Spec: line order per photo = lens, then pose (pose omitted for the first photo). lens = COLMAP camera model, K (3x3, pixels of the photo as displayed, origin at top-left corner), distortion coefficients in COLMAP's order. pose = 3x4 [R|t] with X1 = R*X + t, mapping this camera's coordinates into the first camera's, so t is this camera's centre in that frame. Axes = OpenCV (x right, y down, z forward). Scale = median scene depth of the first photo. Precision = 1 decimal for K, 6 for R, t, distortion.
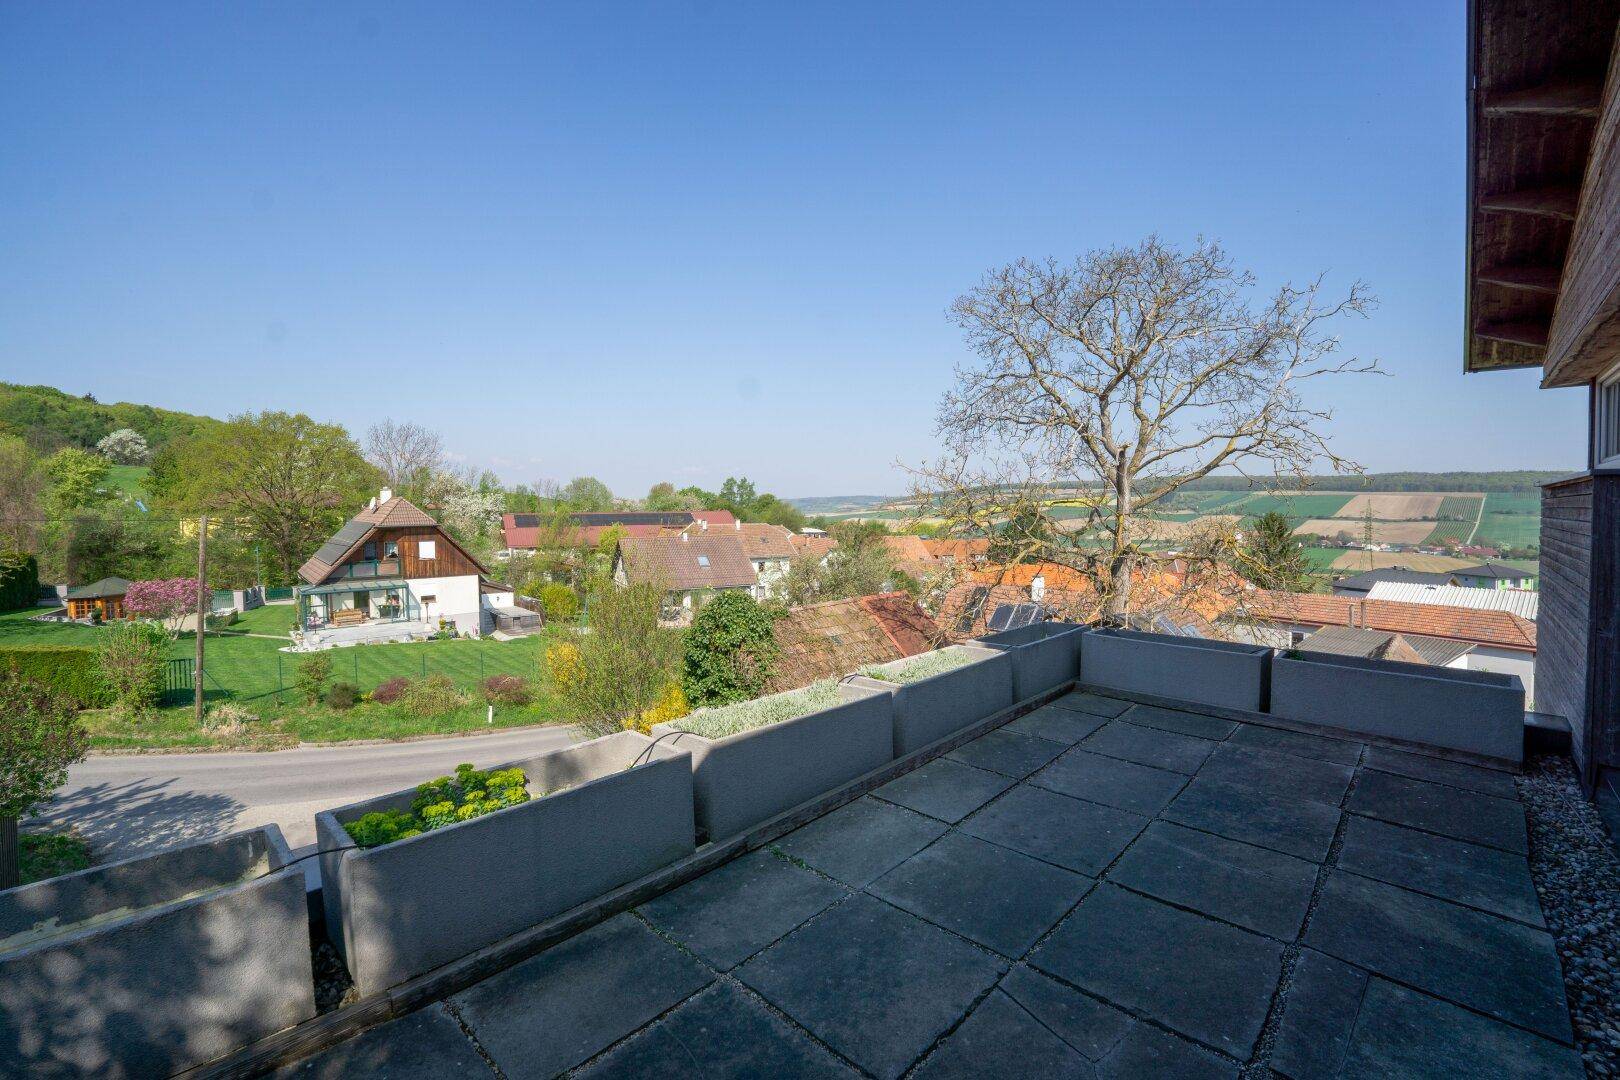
lens RADIAL K [[718.2, 0, 816.4], [0, 718.2, 532.1], [0, 0, 1]] dist [-0.075076, 0.016961]
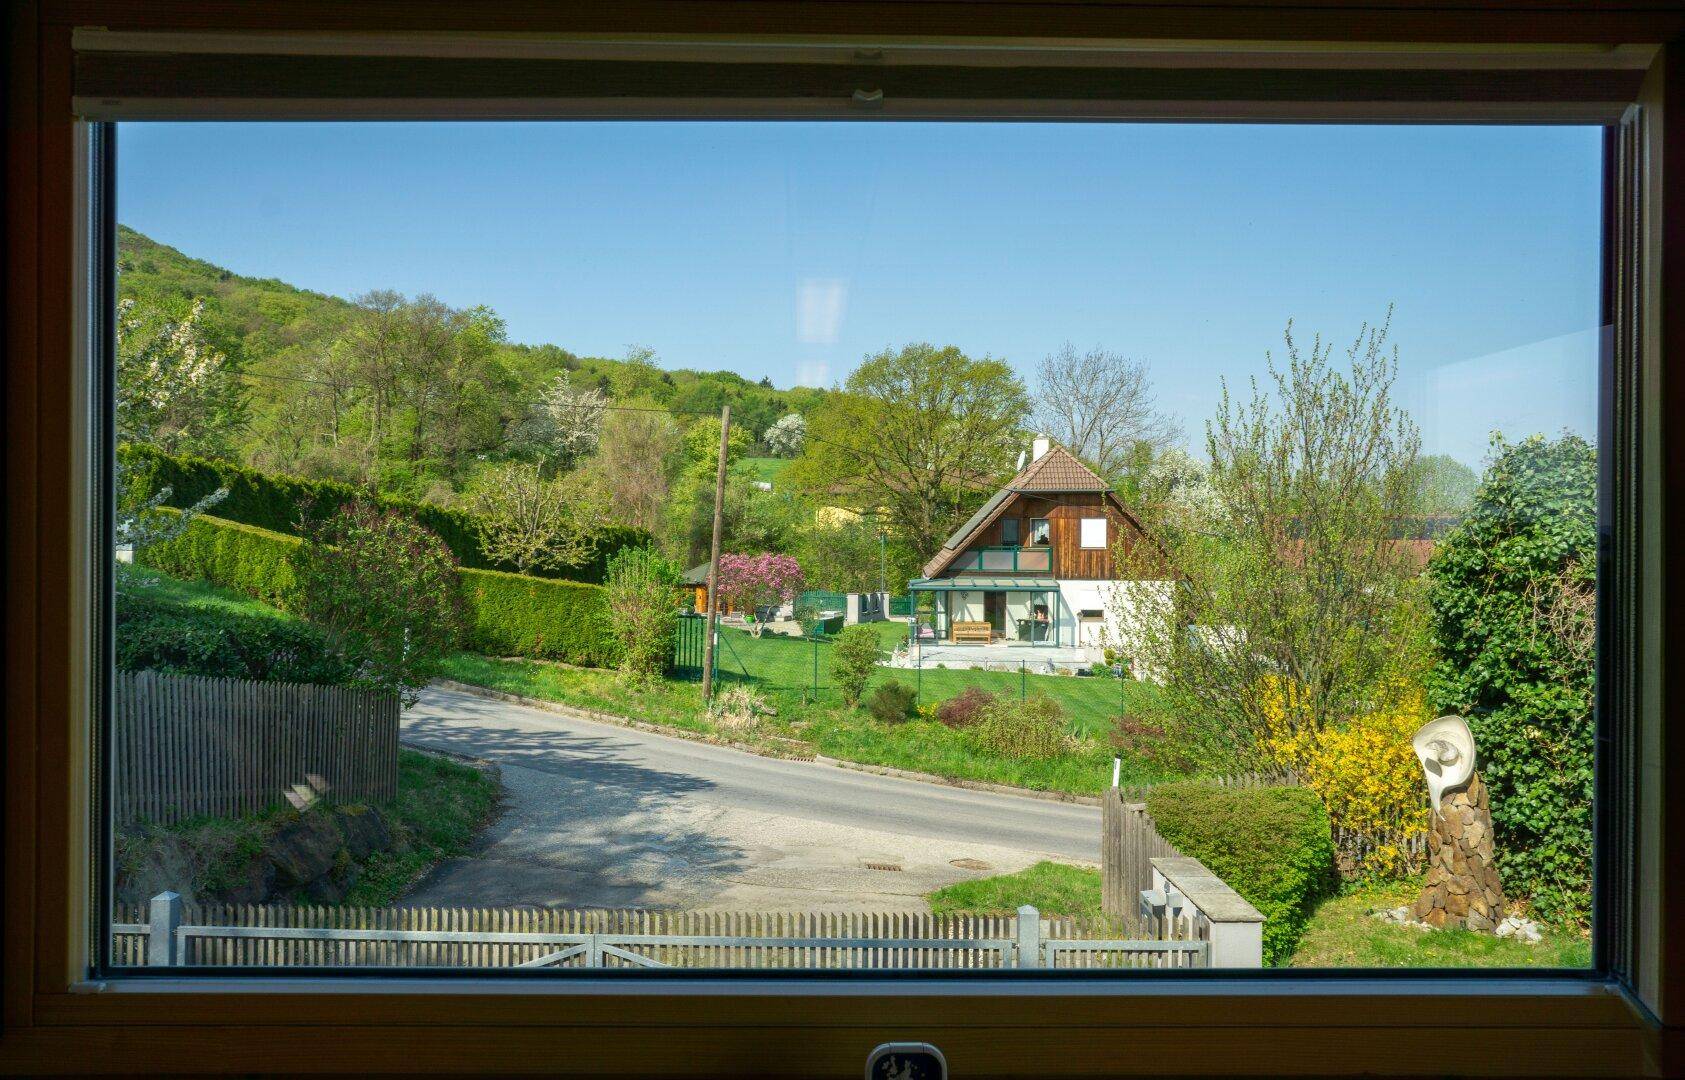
lens RADIAL K [[1231.2, 0, 805.4], [0, 1231.2, 537.1], [0, 0, 1]] dist [-0.002707, -0.001160]
pose [[0.690570, 0.012744, -0.723154, 0.035606], [-0.048174, 0.998435, -0.028408, 0.071634], [0.721660, 0.054455, 0.690103, 0.100354]]
